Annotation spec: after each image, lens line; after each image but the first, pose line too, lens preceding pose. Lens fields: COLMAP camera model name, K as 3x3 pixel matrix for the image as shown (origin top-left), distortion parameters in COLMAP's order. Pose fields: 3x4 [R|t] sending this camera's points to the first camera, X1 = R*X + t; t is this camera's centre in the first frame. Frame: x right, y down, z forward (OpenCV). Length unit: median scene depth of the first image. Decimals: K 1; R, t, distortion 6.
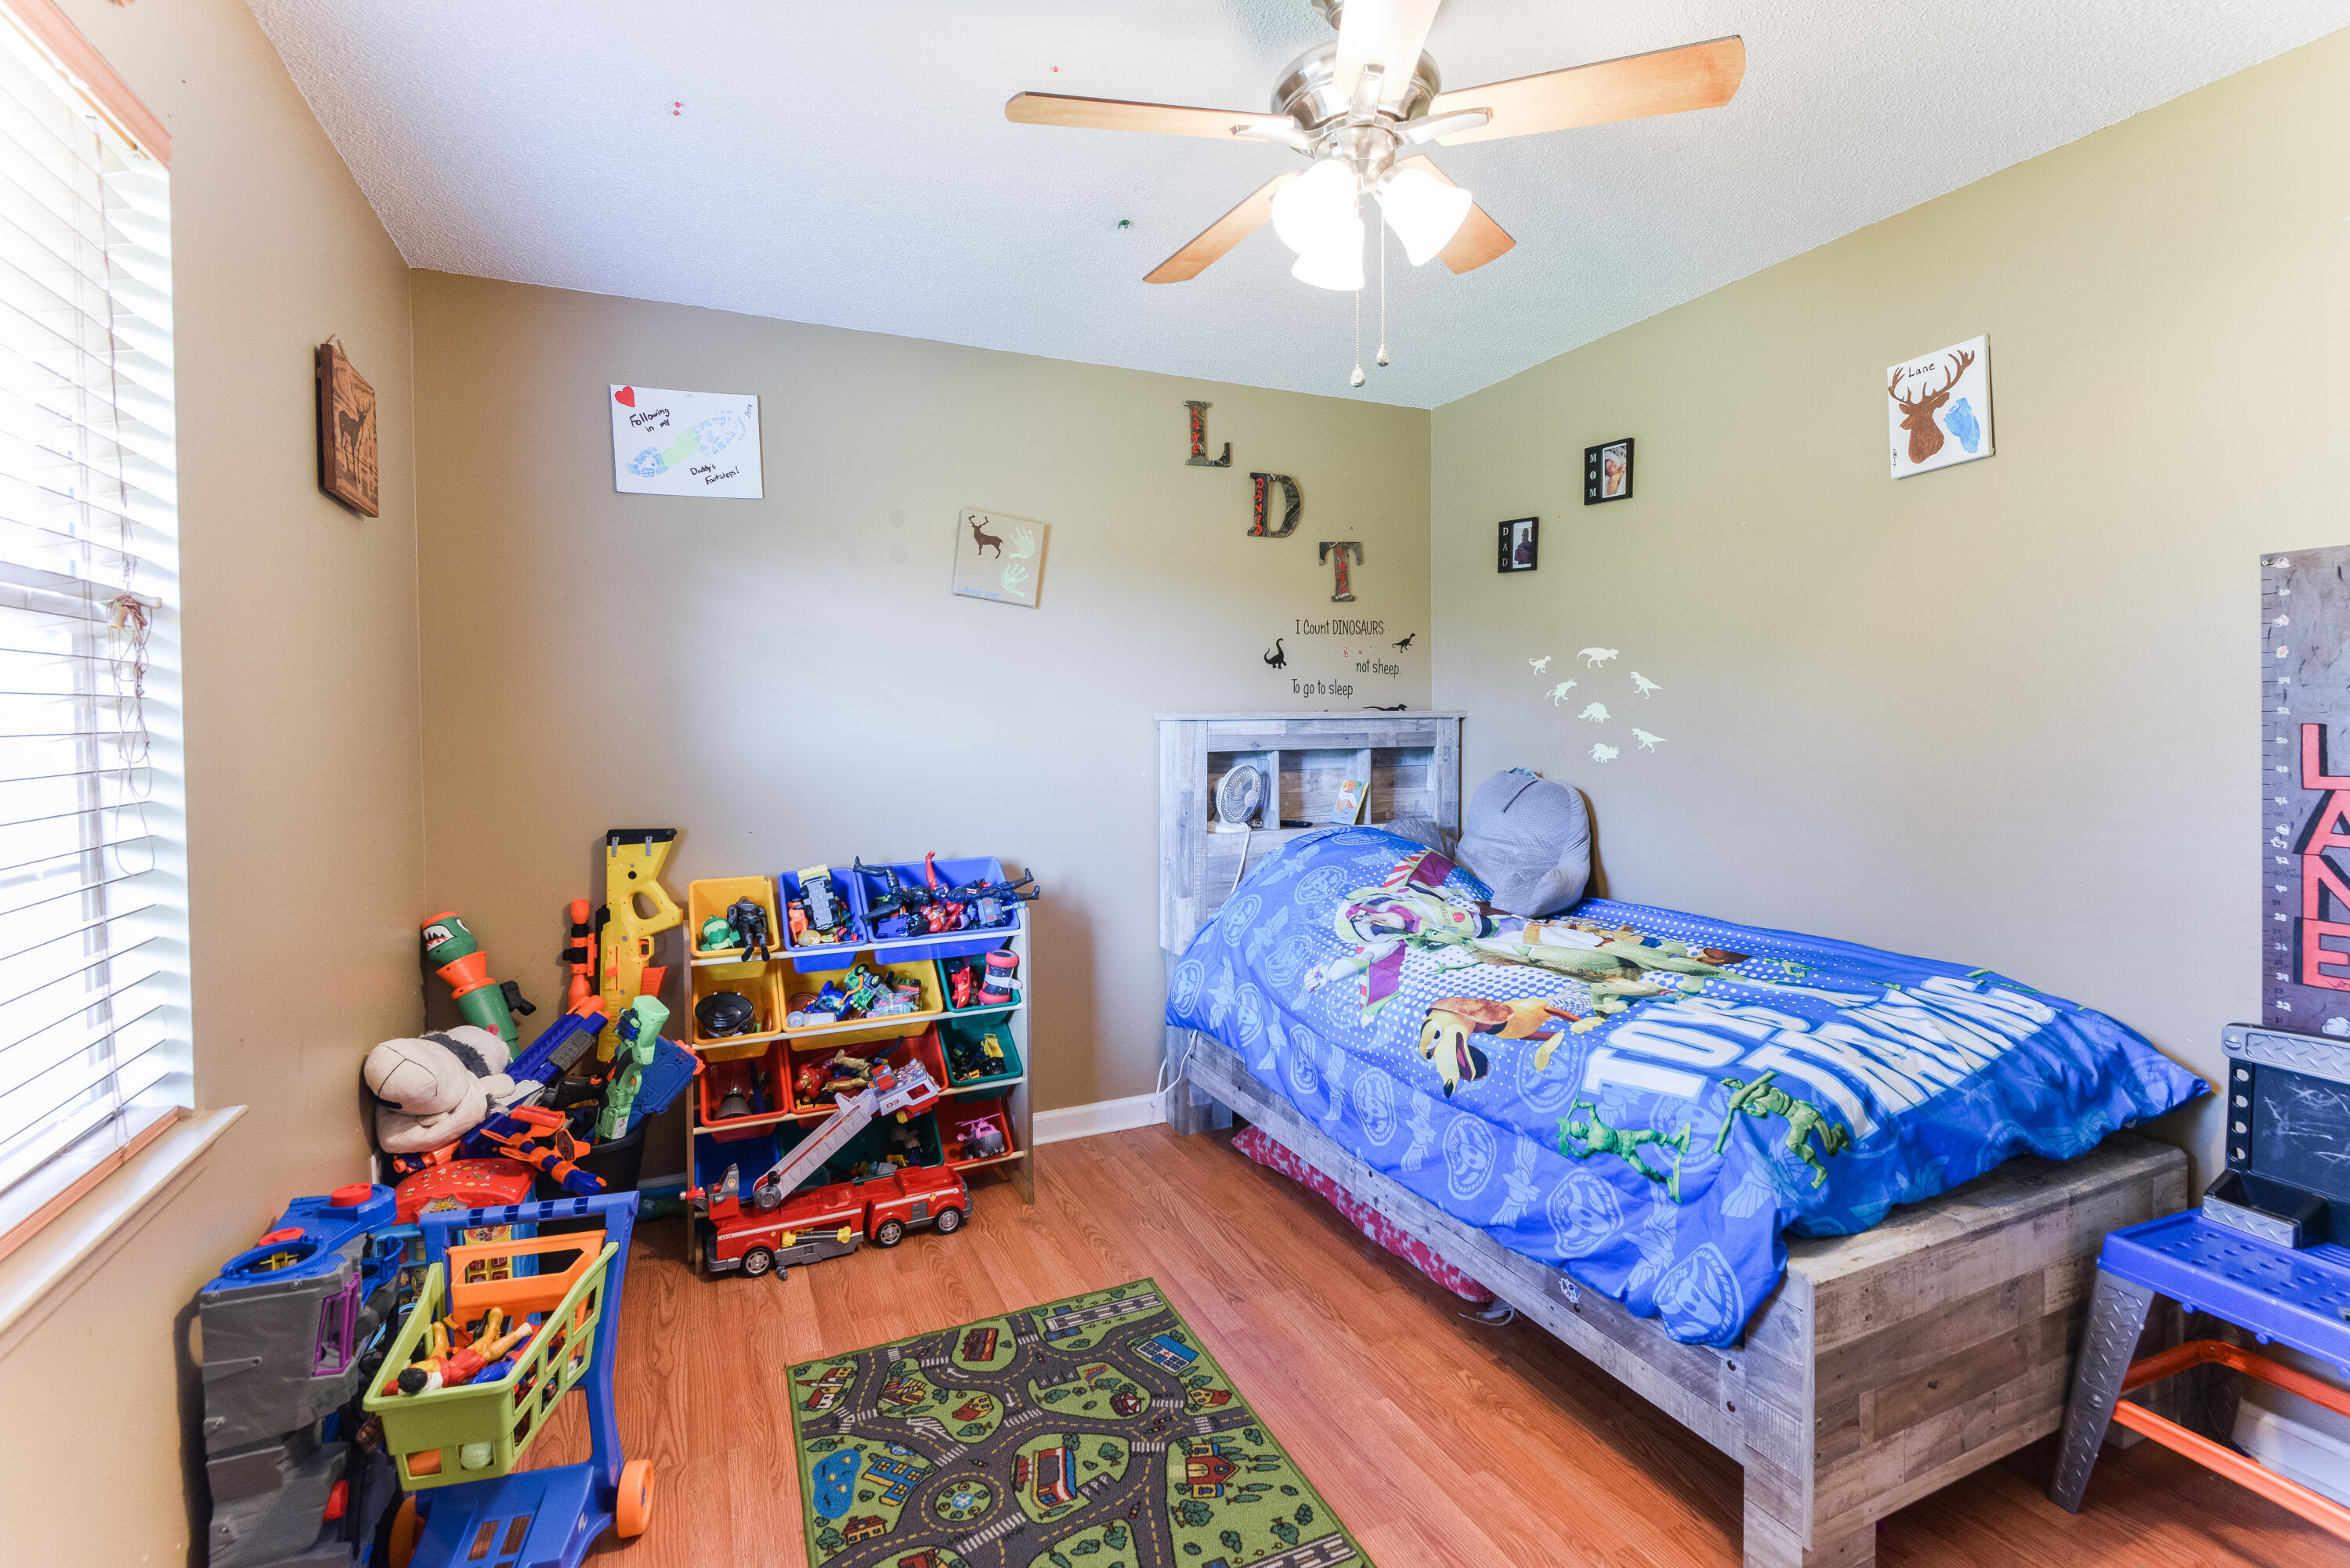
lens RADIAL K [[1076.3, 0, 1186.1], [0, 1076.3, 751.5], [0, 0, 1]] dist [0.040420, -0.033653]
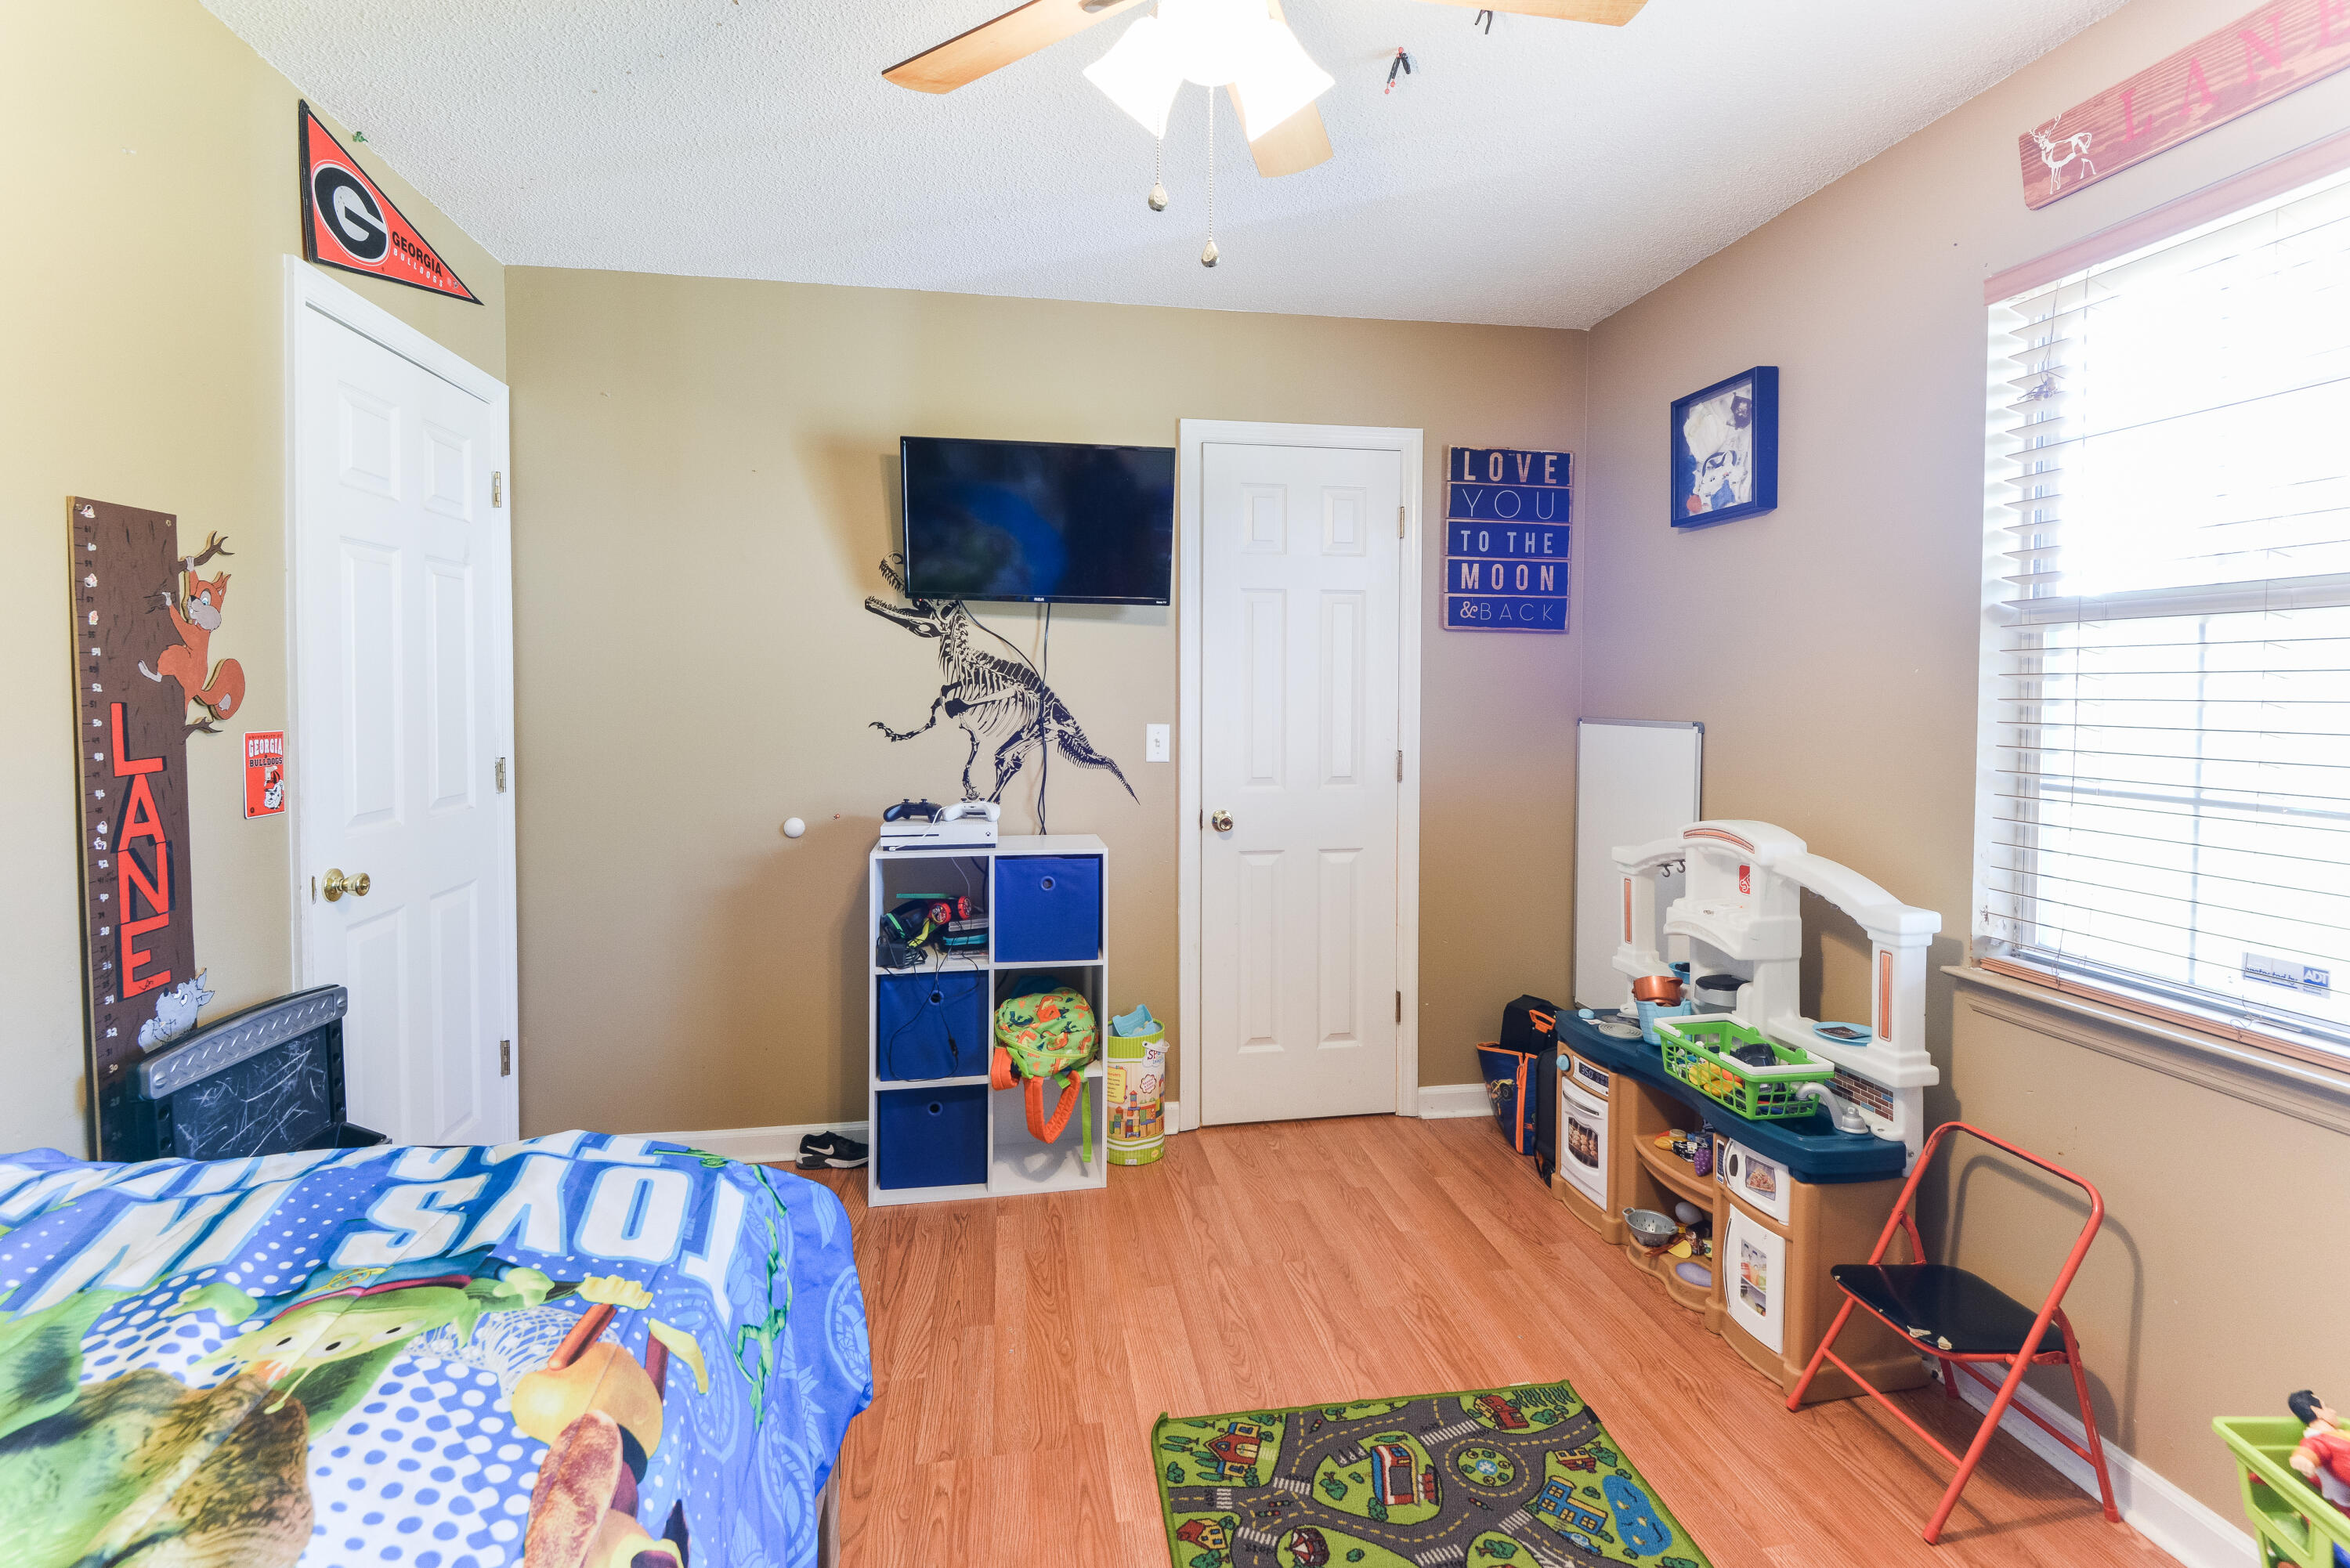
lens RADIAL K [[1087.7, 0, 1193.9], [0, 1087.7, 734.9], [0, 0, 1]] dist [-0.014910, 0.000584]
pose [[-0.967883, -0.007645, 0.251286, -0.015701], [0.011202, 0.997233, 0.073487, -0.033880], [-0.251153, 0.073942, -0.965119, 1.026514]]
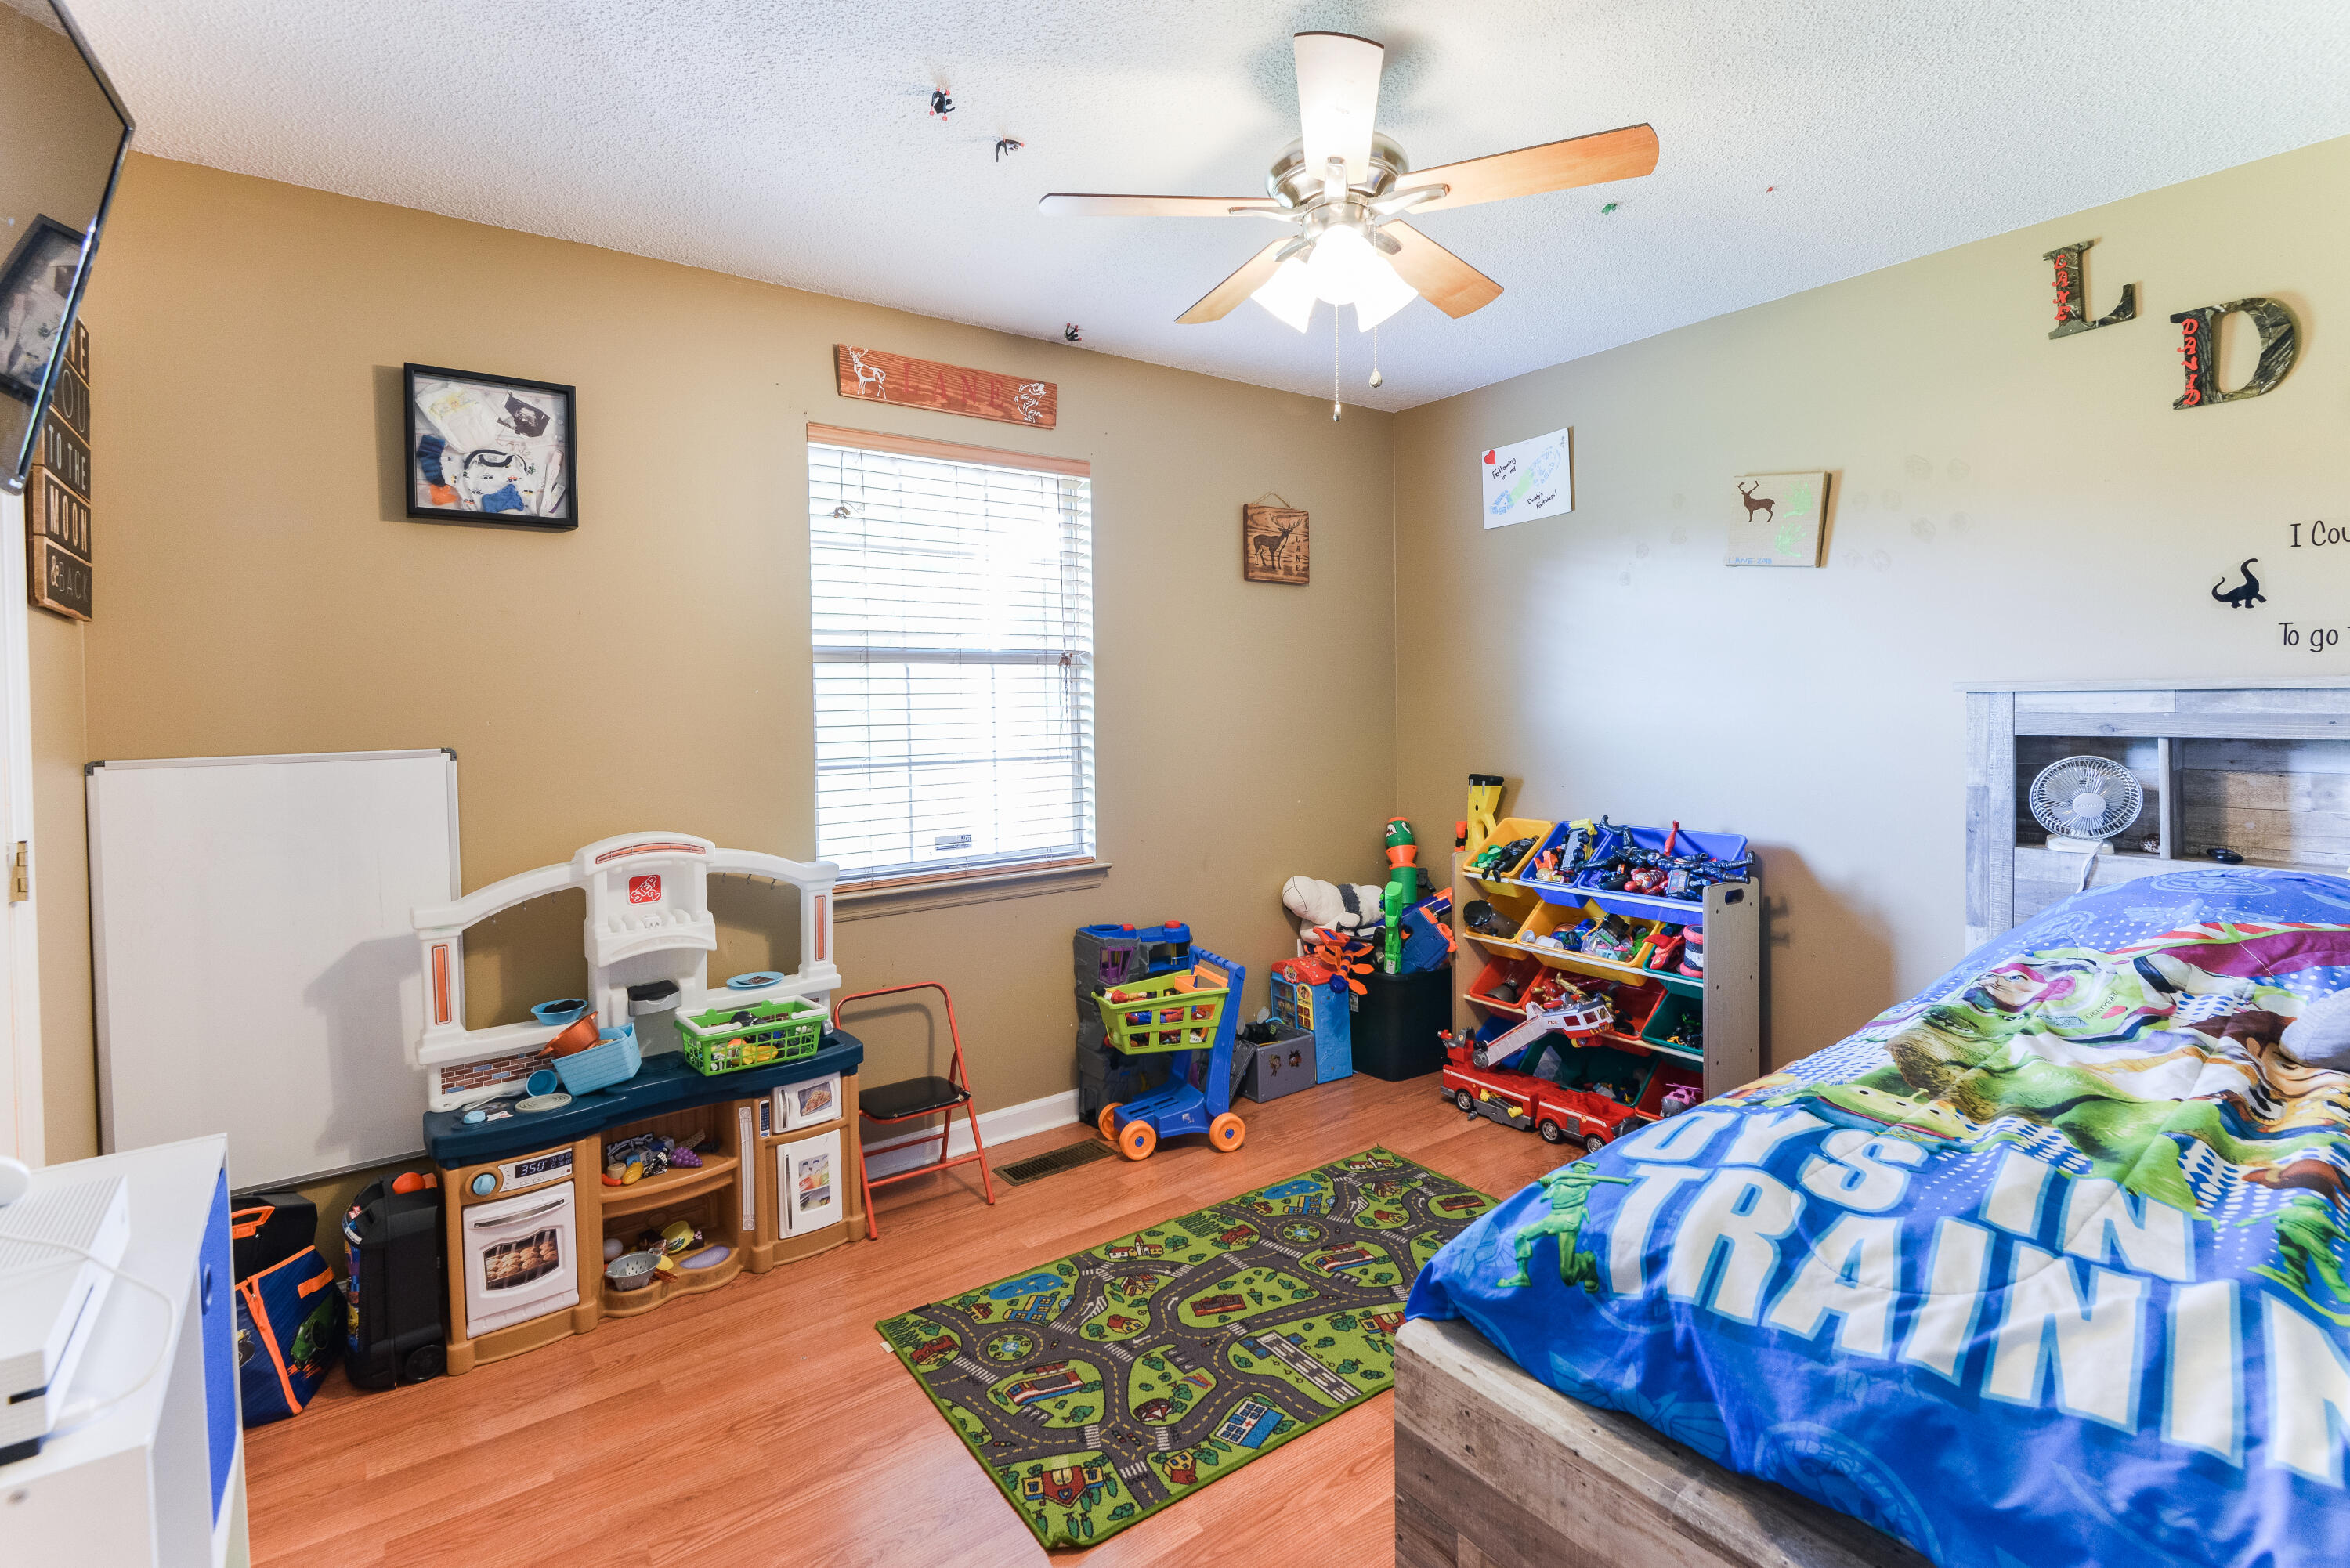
lens RADIAL K [[1076.3, 0, 1186.1], [0, 1076.3, 751.5], [0, 0, 1]] dist [0.040420, -0.033653]
pose [[0.210018, 0.049415, -0.976448, 0.746406], [-0.017609, 0.998751, 0.046756, -0.015932], [0.977539, 0.007375, 0.210626, 0.346318]]
